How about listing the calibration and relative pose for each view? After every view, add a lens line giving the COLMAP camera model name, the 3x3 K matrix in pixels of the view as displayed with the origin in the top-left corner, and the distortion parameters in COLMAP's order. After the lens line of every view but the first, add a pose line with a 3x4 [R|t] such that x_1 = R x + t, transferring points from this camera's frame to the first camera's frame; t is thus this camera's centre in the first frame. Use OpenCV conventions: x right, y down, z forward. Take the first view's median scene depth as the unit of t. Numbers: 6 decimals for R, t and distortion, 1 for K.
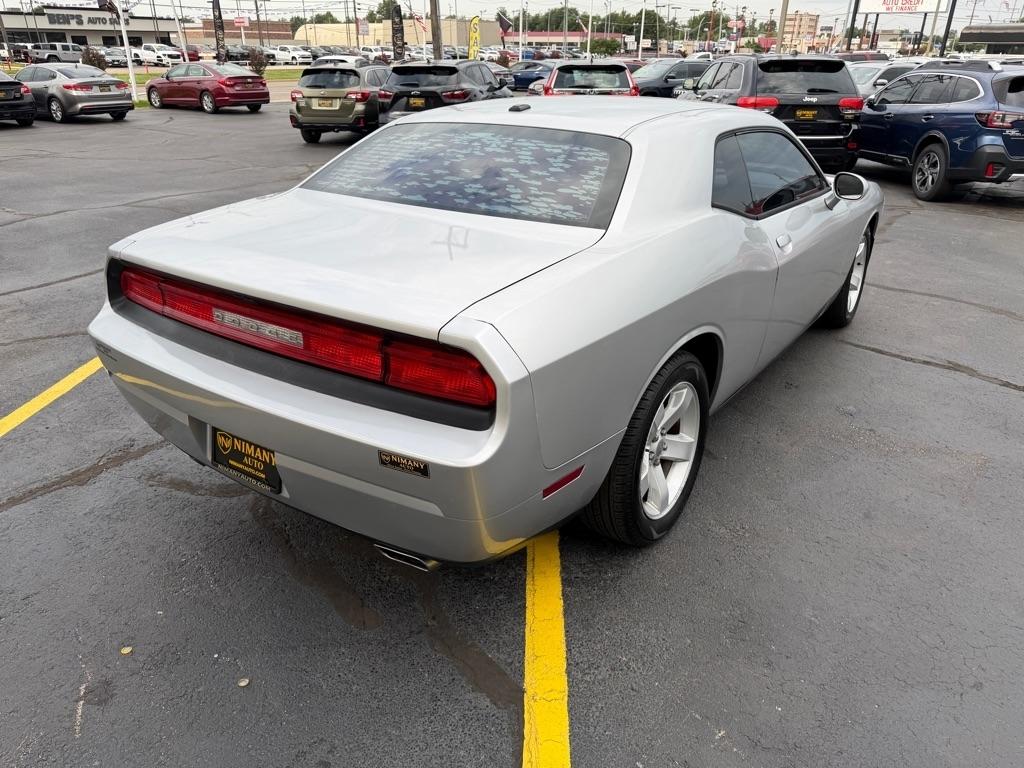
lens RADIAL K [[710.8, 0, 508.8], [0, 710.8, 396.8], [0, 0, 1]] dist [0.001447, -0.002805]
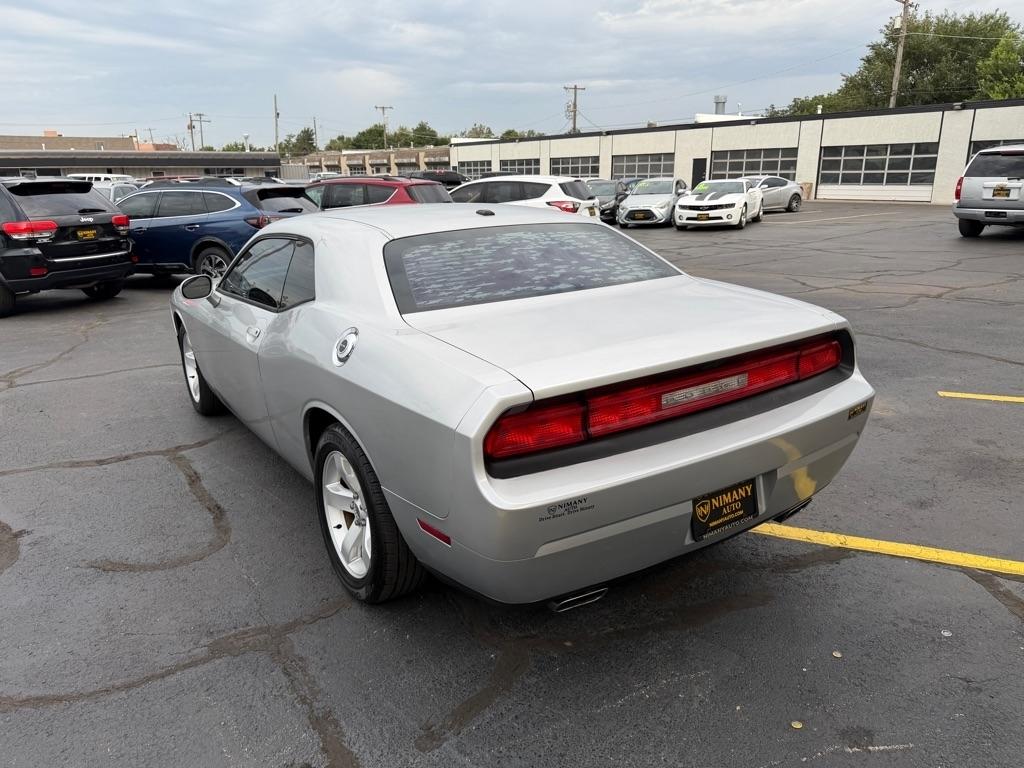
lens RADIAL K [[719.5, 0, 513.6], [0, 719.5, 403.4], [0, 0, 1]] dist [0.080123, -0.112433]
pose [[0.374117, -0.291360, 0.880423, -0.762411], [0.419477, 0.899860, 0.119545, -0.176102], [-0.827089, 0.324593, 0.458872, 0.376075]]
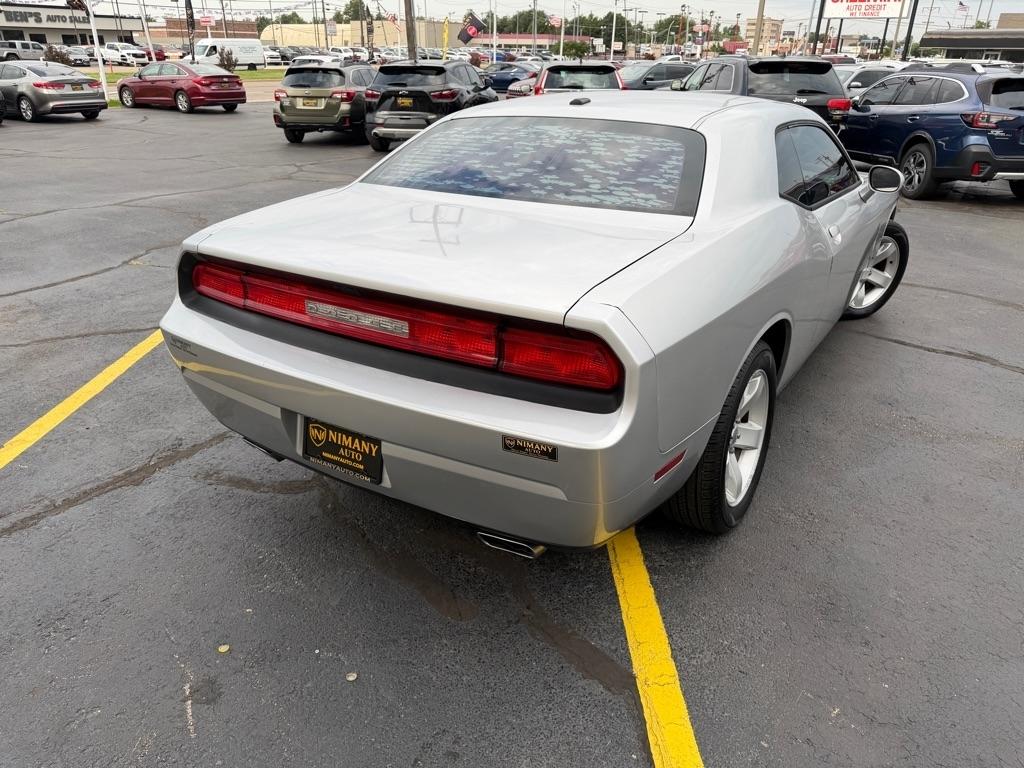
lens RADIAL K [[719.4, 0, 513.3], [0, 719.4, 388.6], [0, 0, 1]] dist [0.001527, -0.003460]
pose [[0.998884, -0.014070, 0.045086, -0.094145], [0.014813, 0.999759, -0.016206, 0.011603], [-0.044847, 0.016856, 0.998852, -0.004464]]
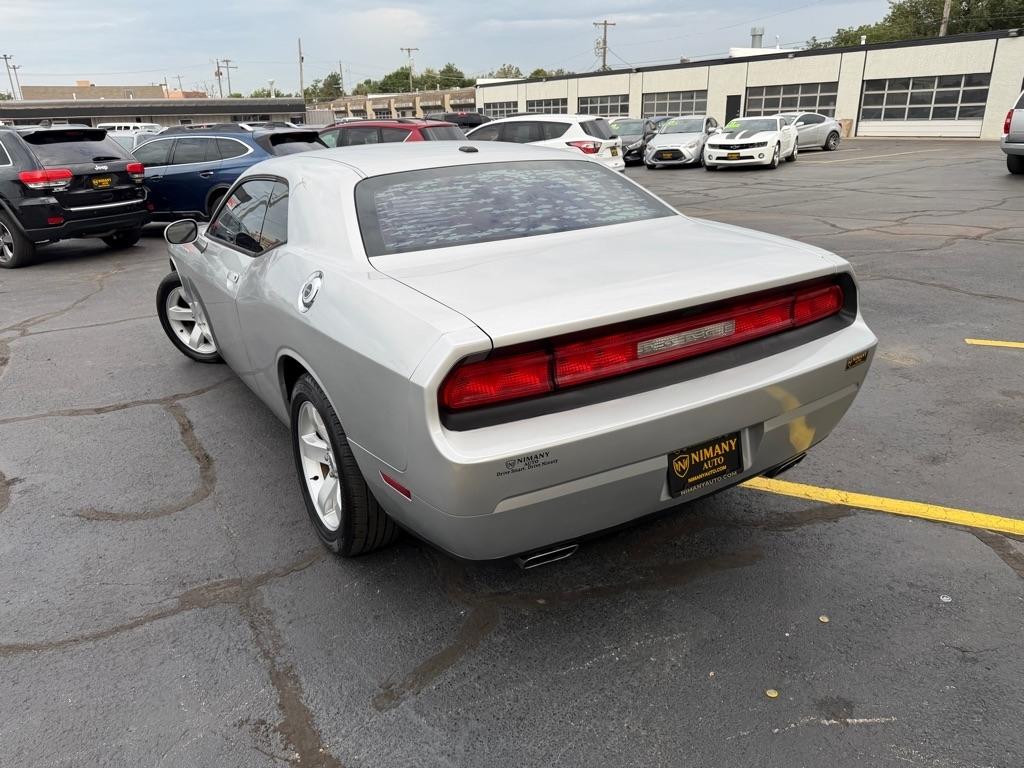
lens RADIAL K [[725.4, 0, 504.7], [0, 725.4, 386.8], [0, 0, 1]] dist [0.084869, -0.122241]
pose [[0.419924, -0.331577, 0.844820, -0.719850], [0.425229, 0.894253, 0.139616, -0.151948], [-0.801776, 0.300614, 0.516514, 0.349305]]
